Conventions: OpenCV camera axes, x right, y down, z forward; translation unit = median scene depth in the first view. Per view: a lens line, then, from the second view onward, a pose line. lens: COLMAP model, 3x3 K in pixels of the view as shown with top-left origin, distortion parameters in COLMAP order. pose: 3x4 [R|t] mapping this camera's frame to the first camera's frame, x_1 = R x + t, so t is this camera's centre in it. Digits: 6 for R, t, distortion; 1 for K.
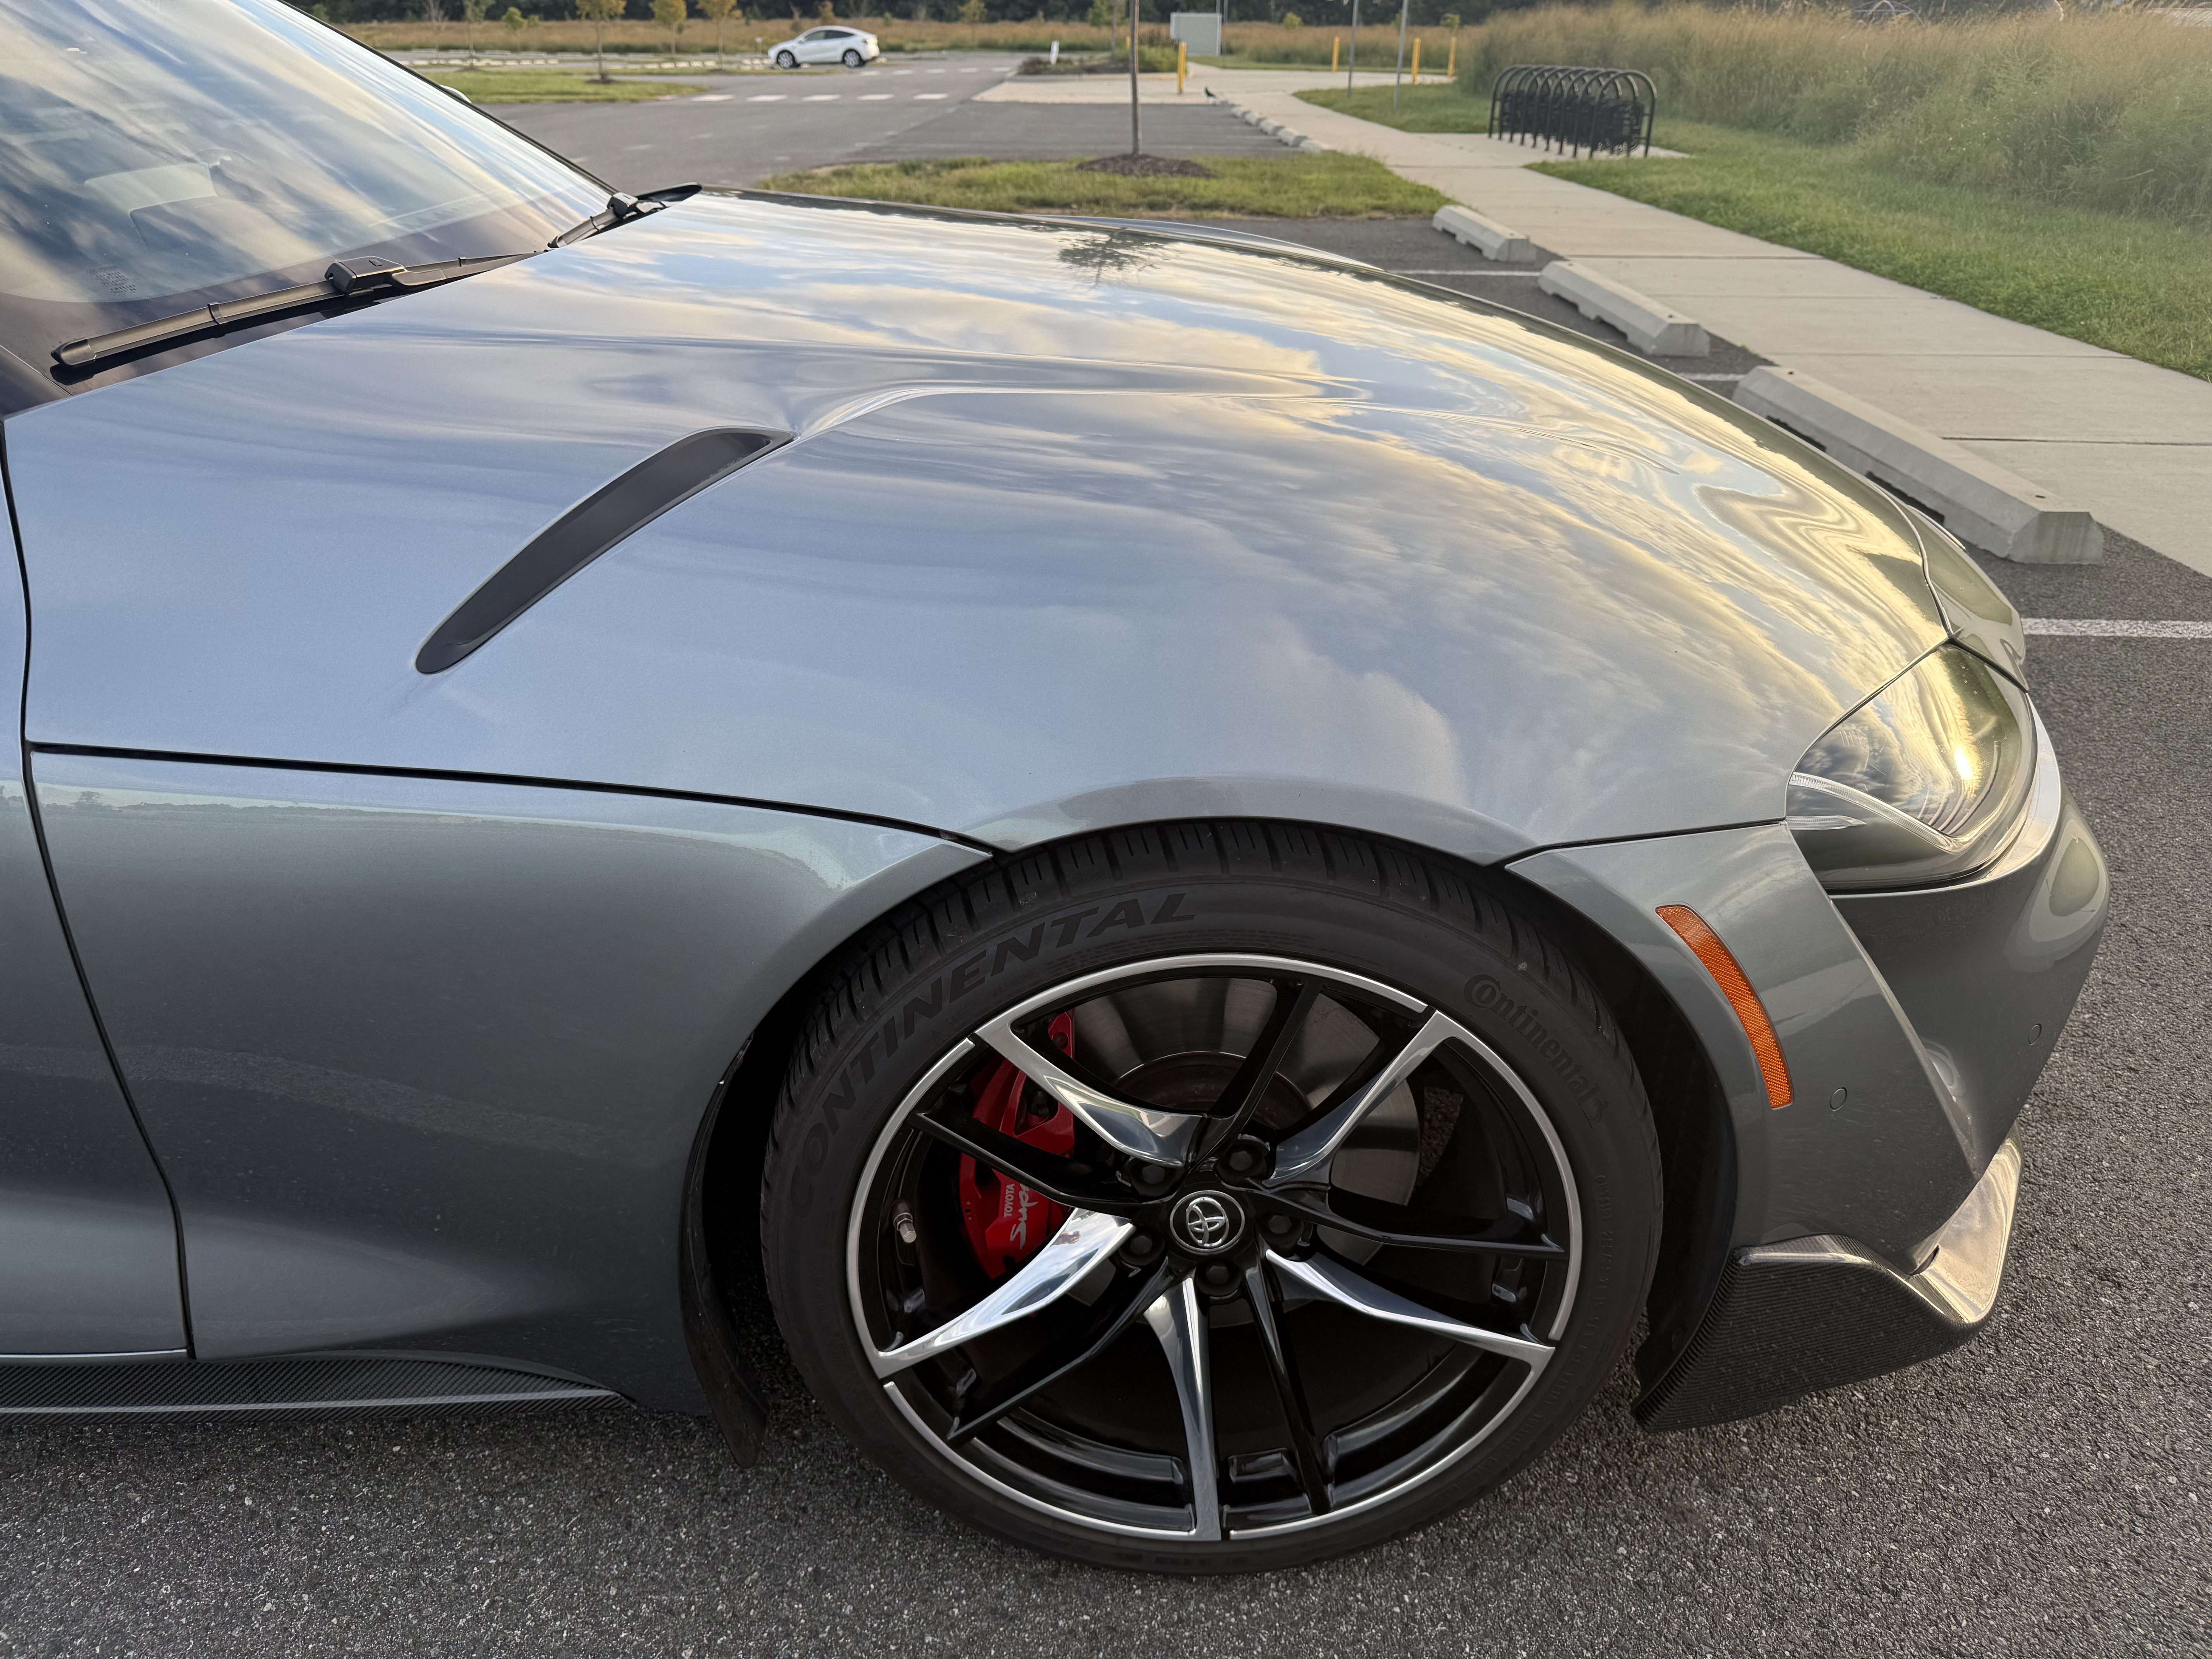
lens RADIAL K [[1587.4, 0, 1124.4], [0, 1587.4, 817.6], [0, 0, 1]] dist [-0.010357, 0.004242]
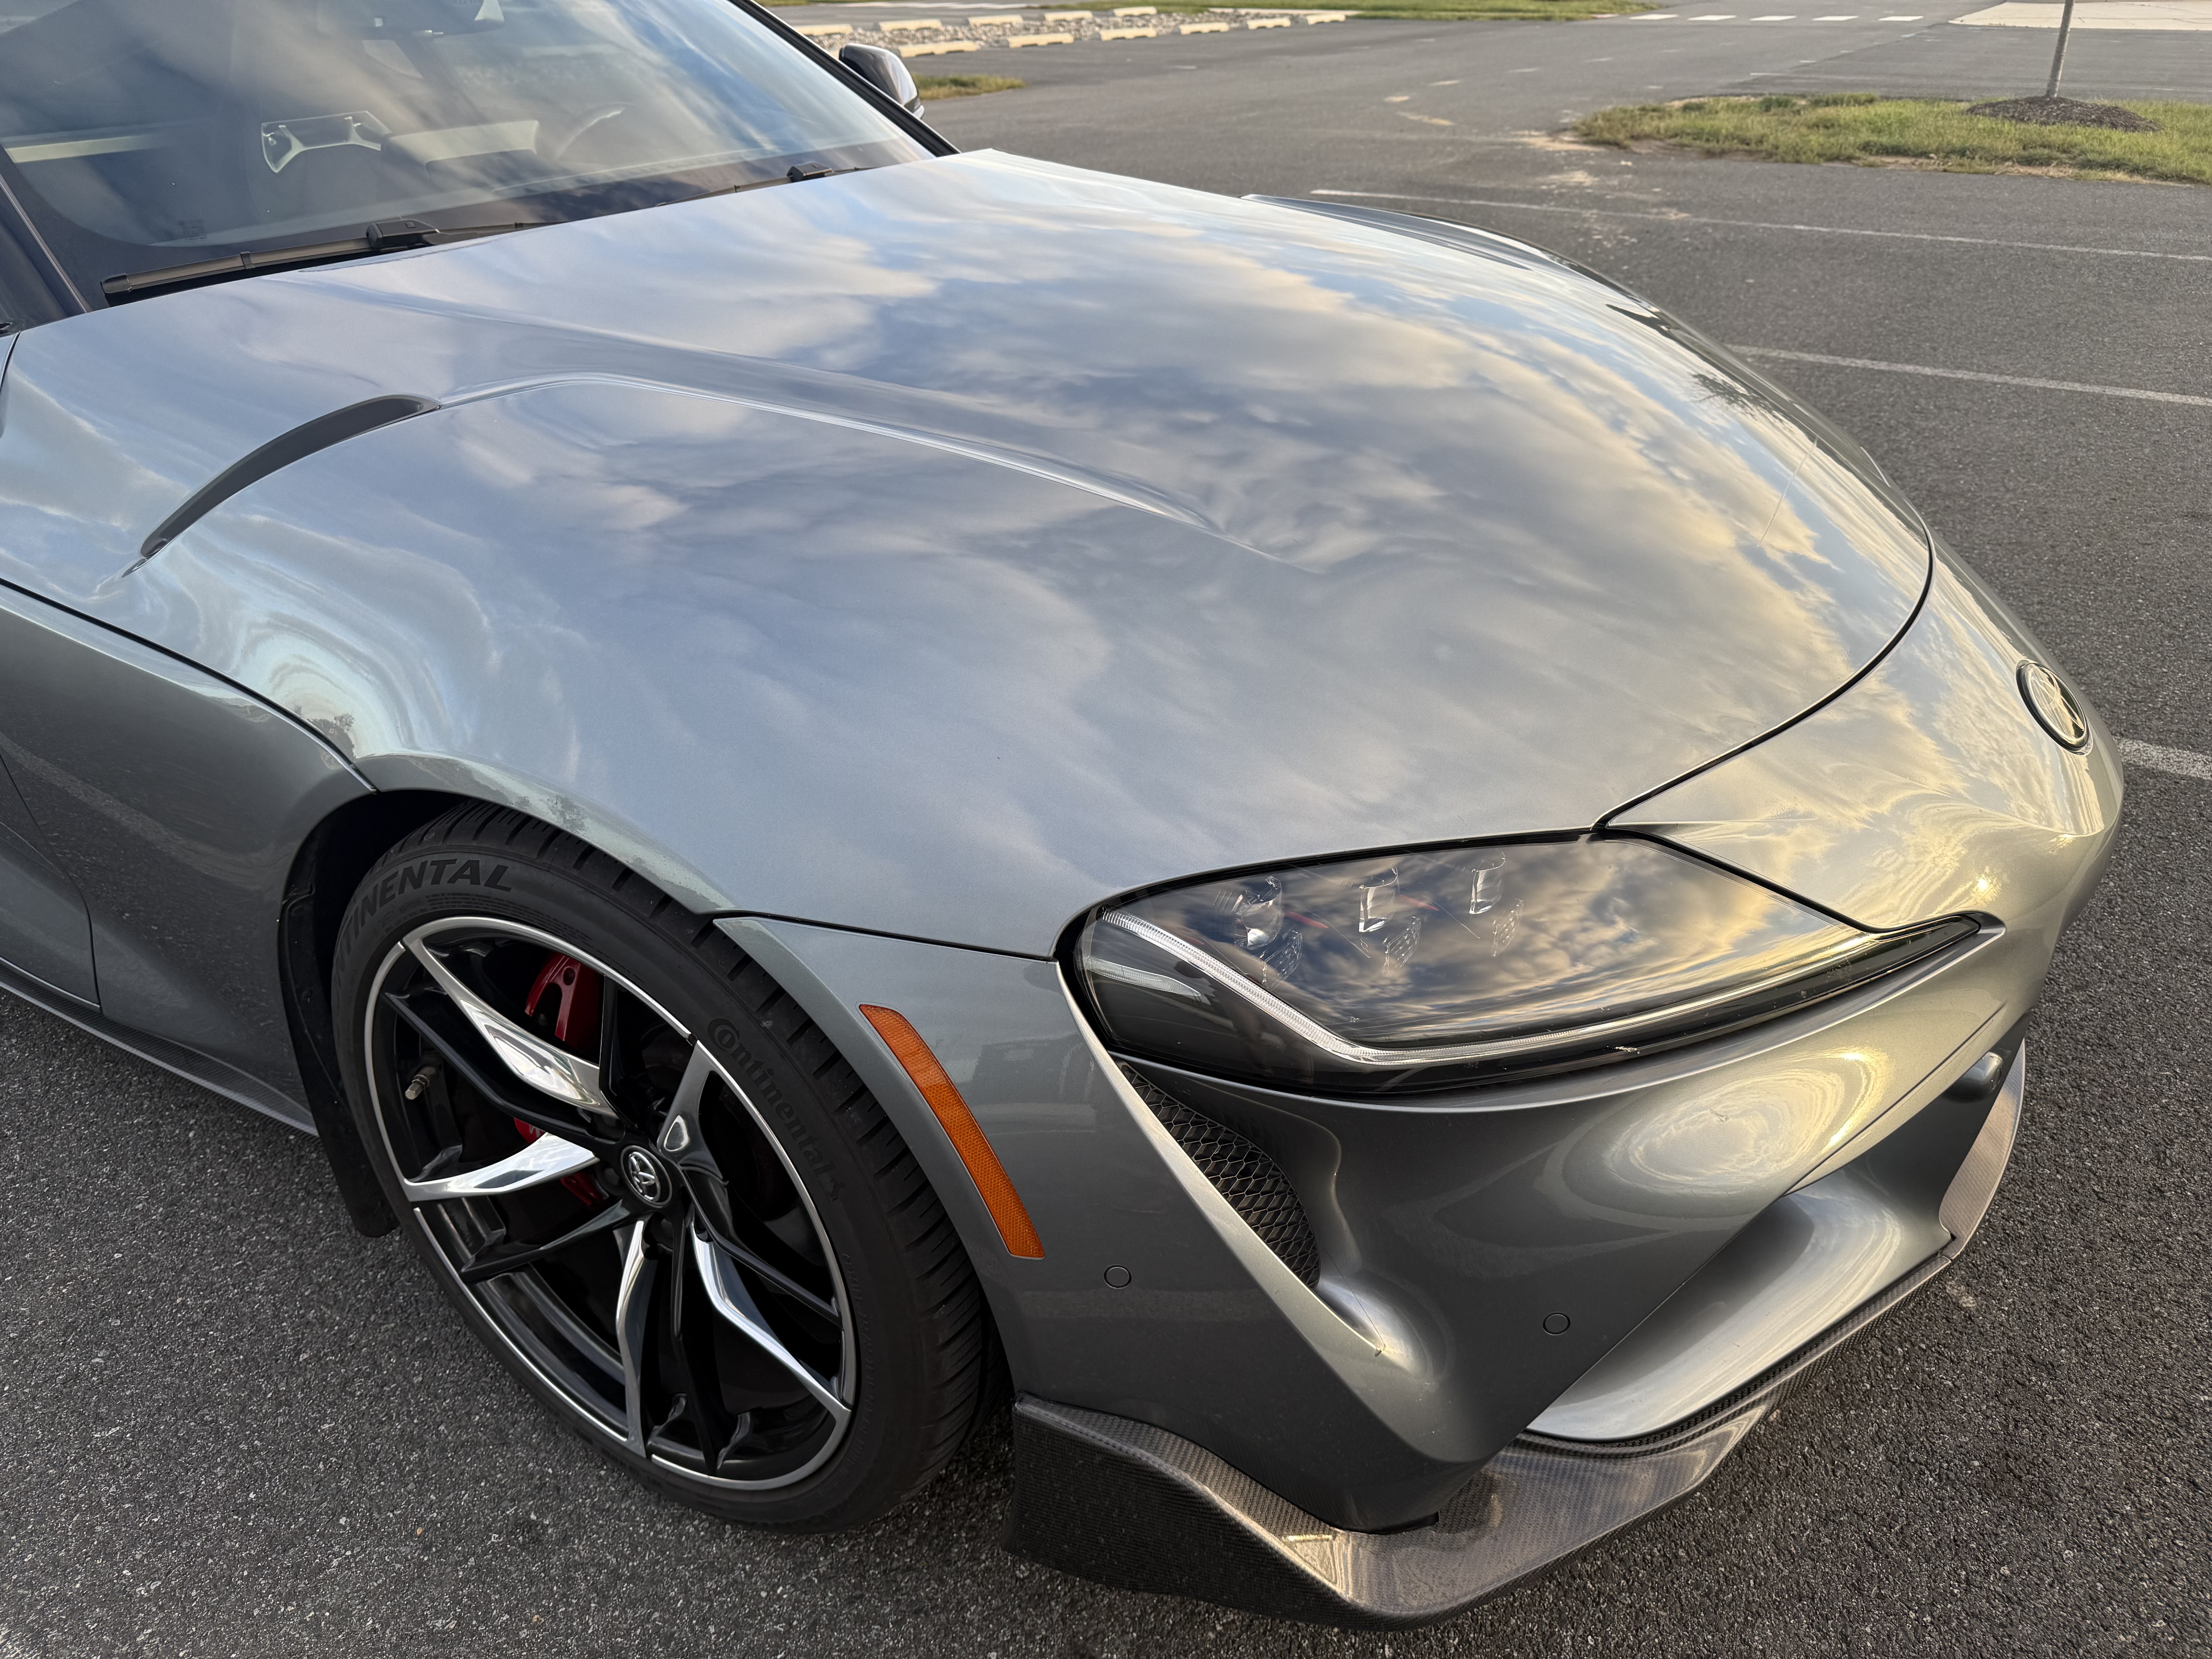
lens RADIAL K [[1587.4, 0, 1098.9], [0, 1587.4, 823.5], [0, 0, 1]] dist [-0.010357, 0.004242]
pose [[0.852033, 0.245752, -0.462217, 0.728370], [-0.223780, 0.969203, 0.102799, -0.153140], [0.473246, 0.015846, 0.880788, 0.175881]]
